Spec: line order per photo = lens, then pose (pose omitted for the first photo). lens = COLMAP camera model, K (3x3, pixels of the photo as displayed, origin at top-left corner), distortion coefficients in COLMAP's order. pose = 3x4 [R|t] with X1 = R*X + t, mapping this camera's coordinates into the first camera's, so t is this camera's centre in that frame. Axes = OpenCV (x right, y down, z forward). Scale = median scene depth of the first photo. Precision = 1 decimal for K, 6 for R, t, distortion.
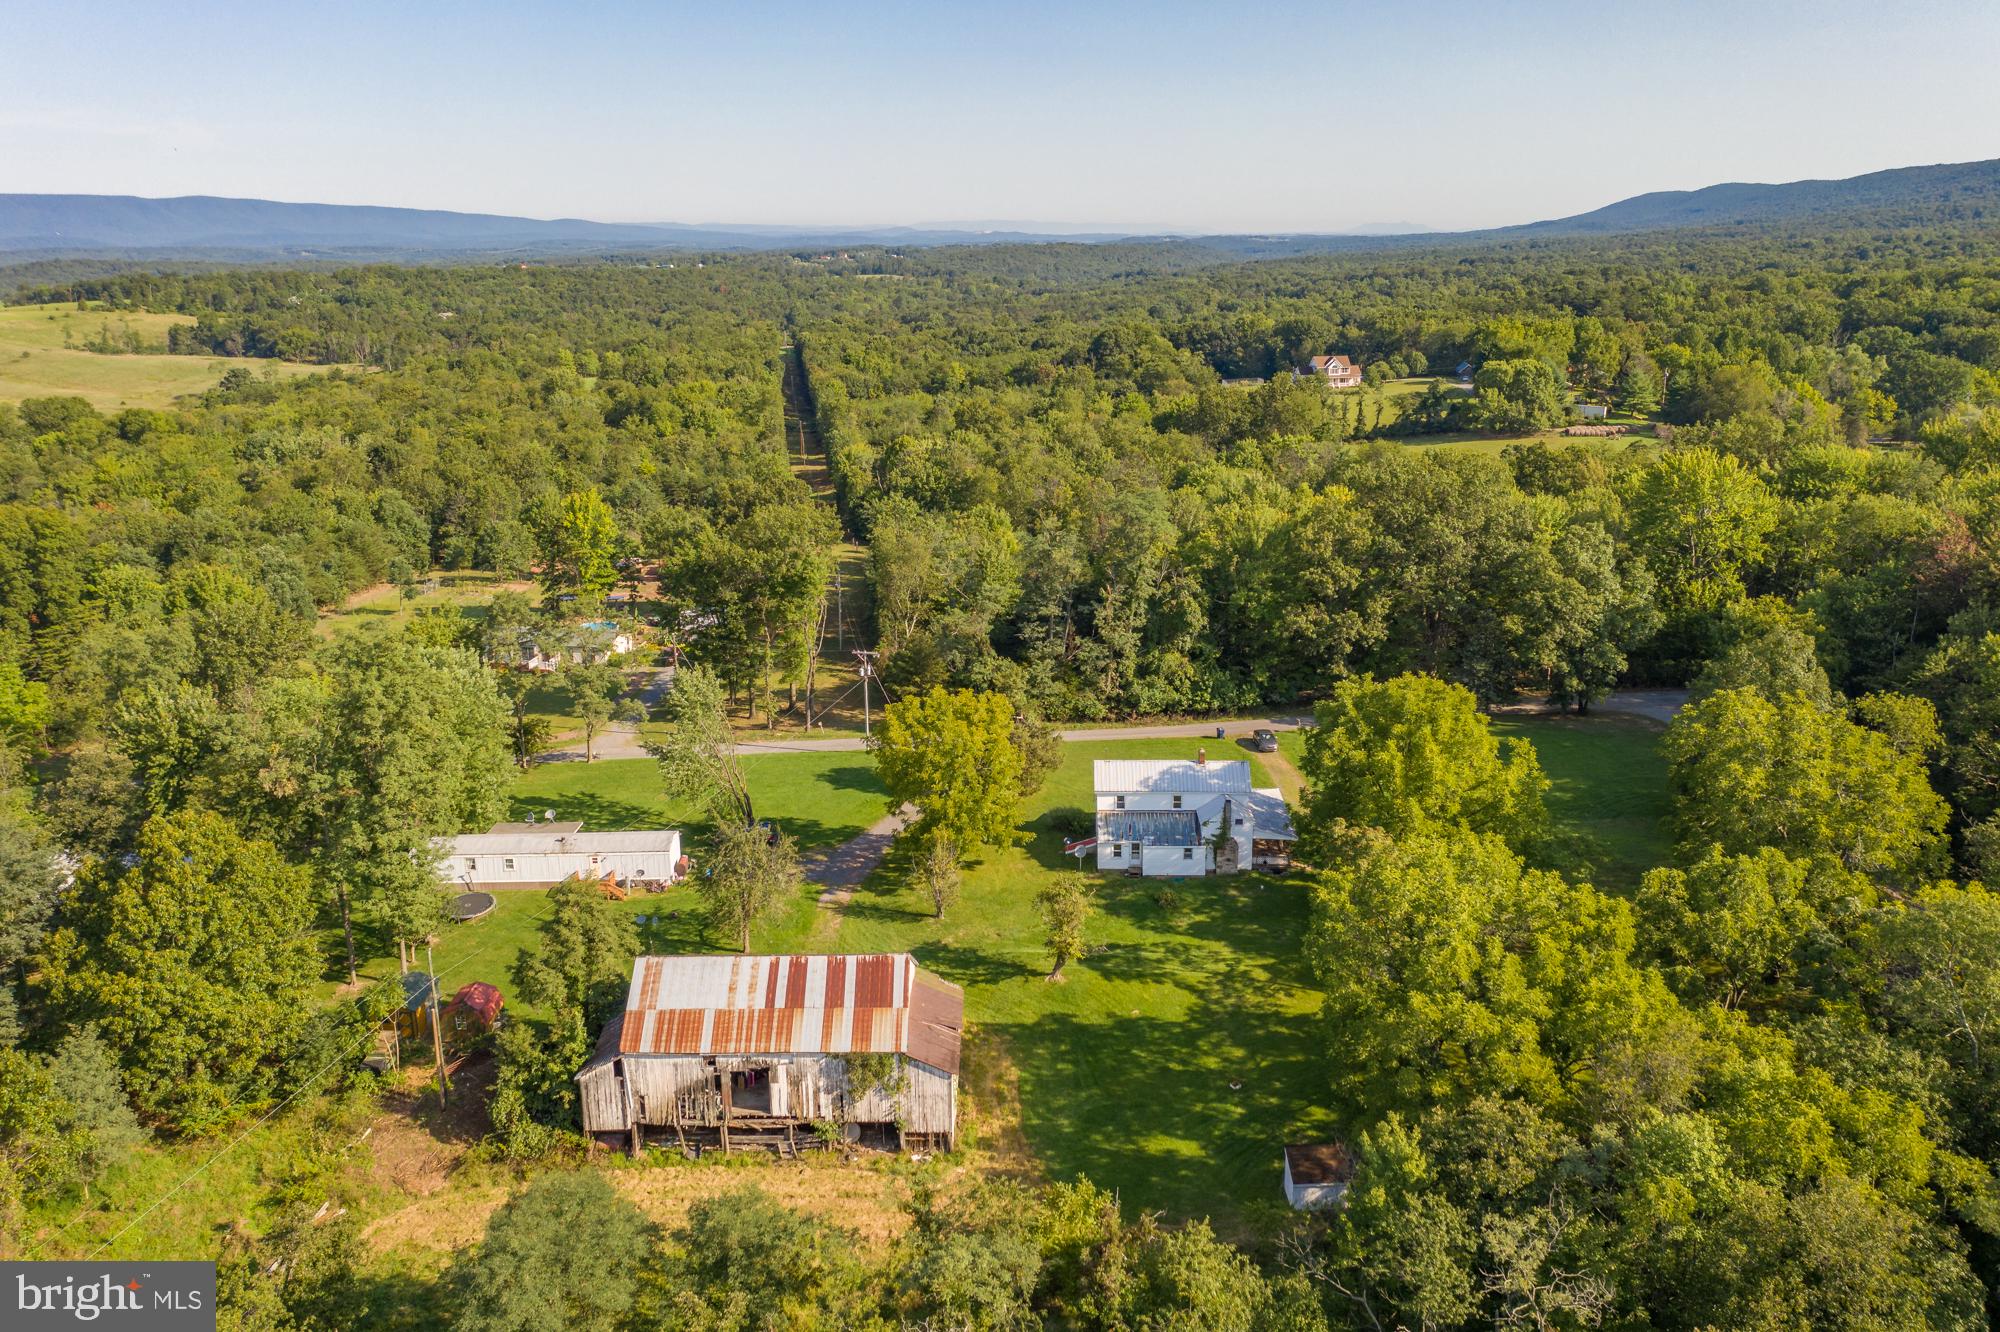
lens RADIAL K [[1580.4, 0, 1012.5], [0, 1580.4, 663.4], [0, 0, 1]] dist [-0.026166, 0.007925]
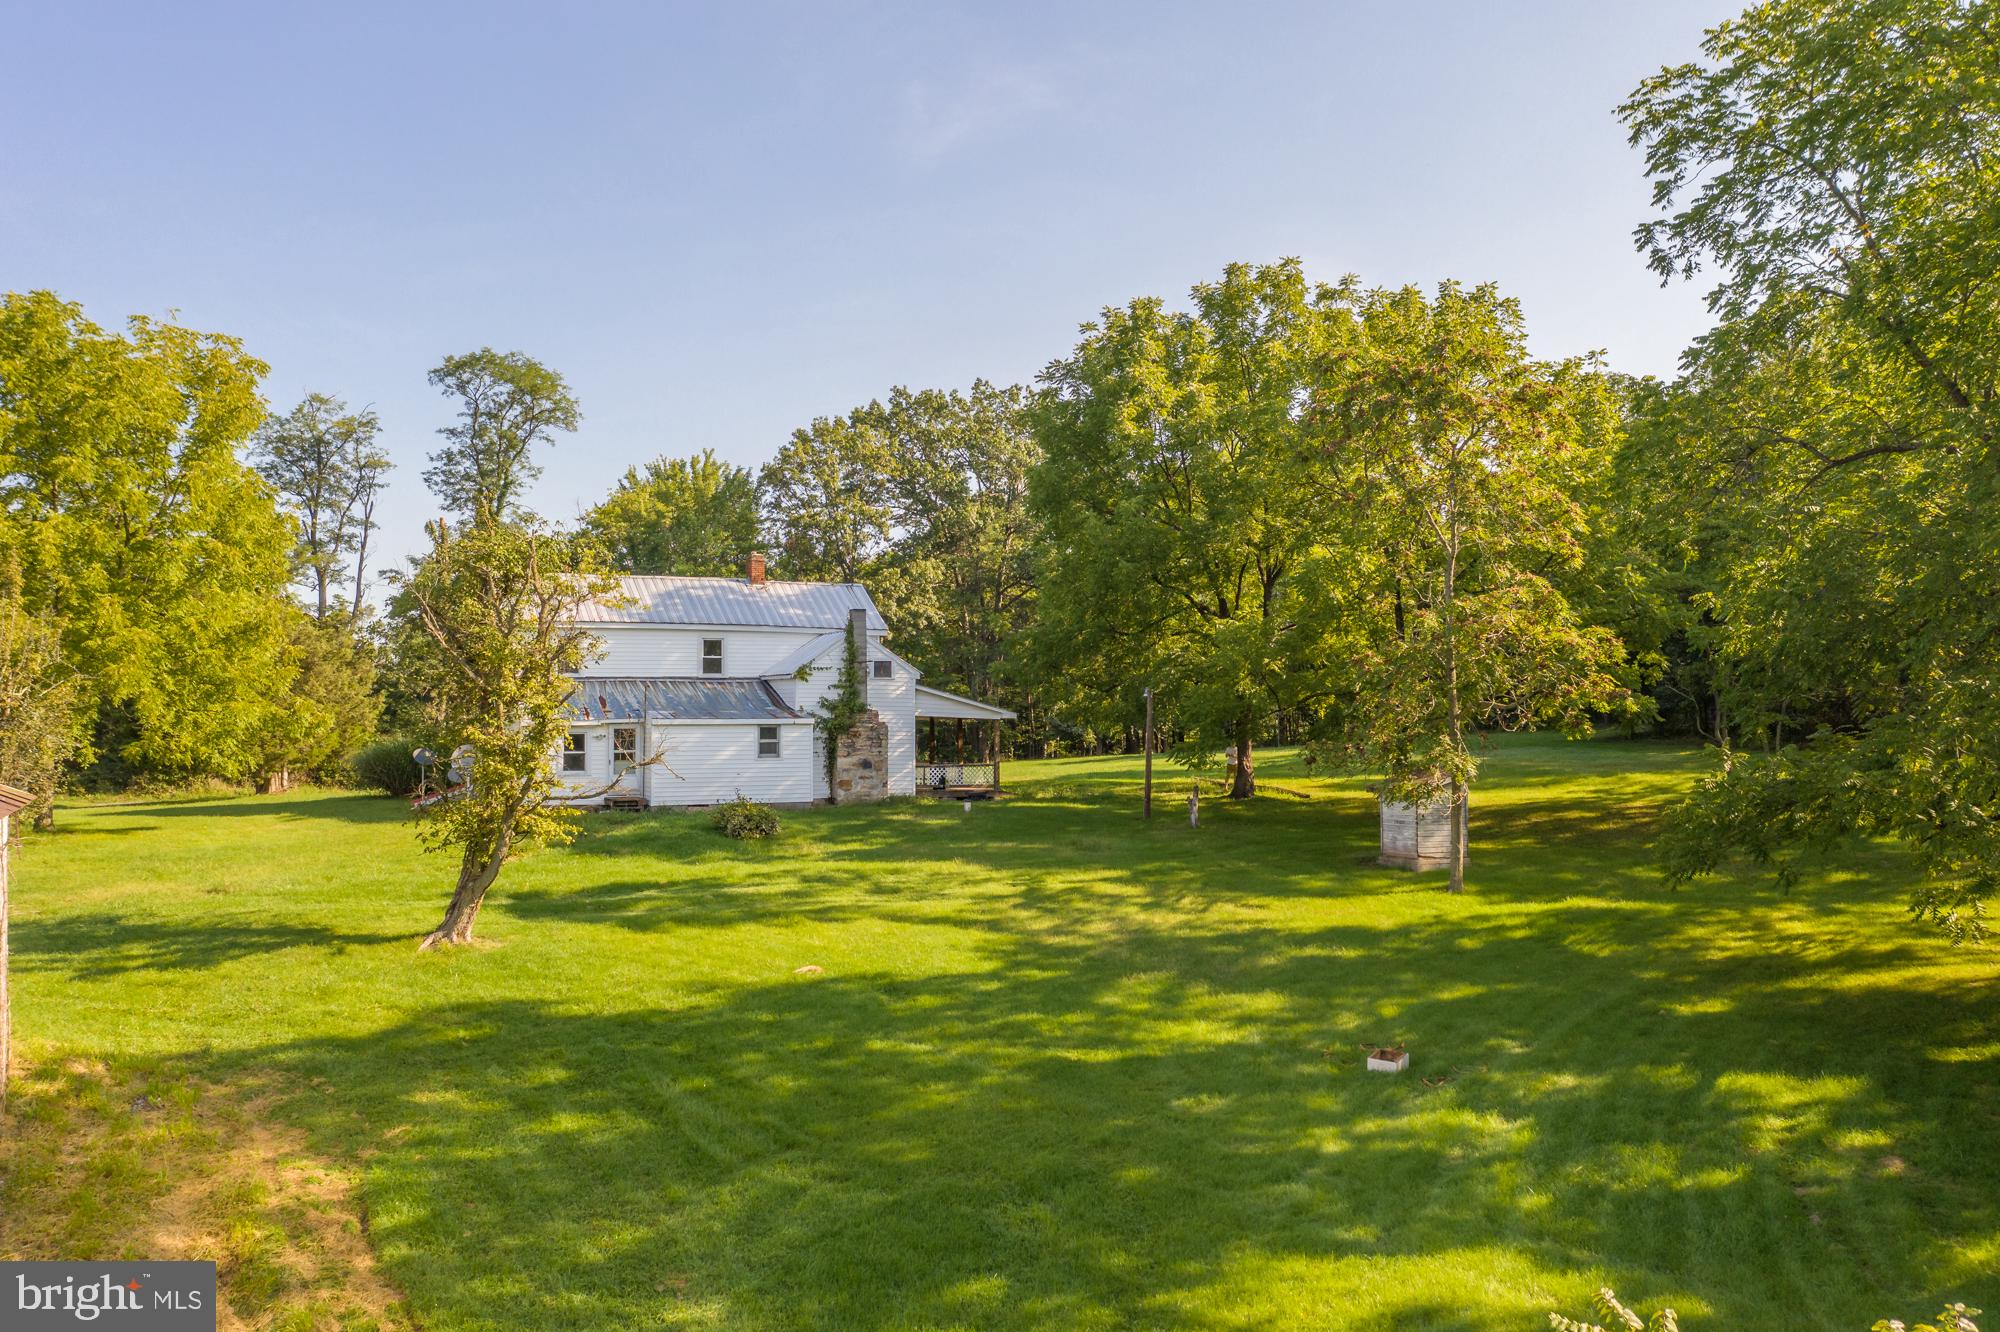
lens RADIAL K [[1580.4, 0, 1012.5], [0, 1580.4, 663.4], [0, 0, 1]] dist [-0.026166, 0.007925]
pose [[0.890561, 0.010677, 0.454739, -0.009013], [0.132105, 0.950563, -0.281031, 0.214877], [-0.435259, 0.310348, 0.845123, 0.644314]]
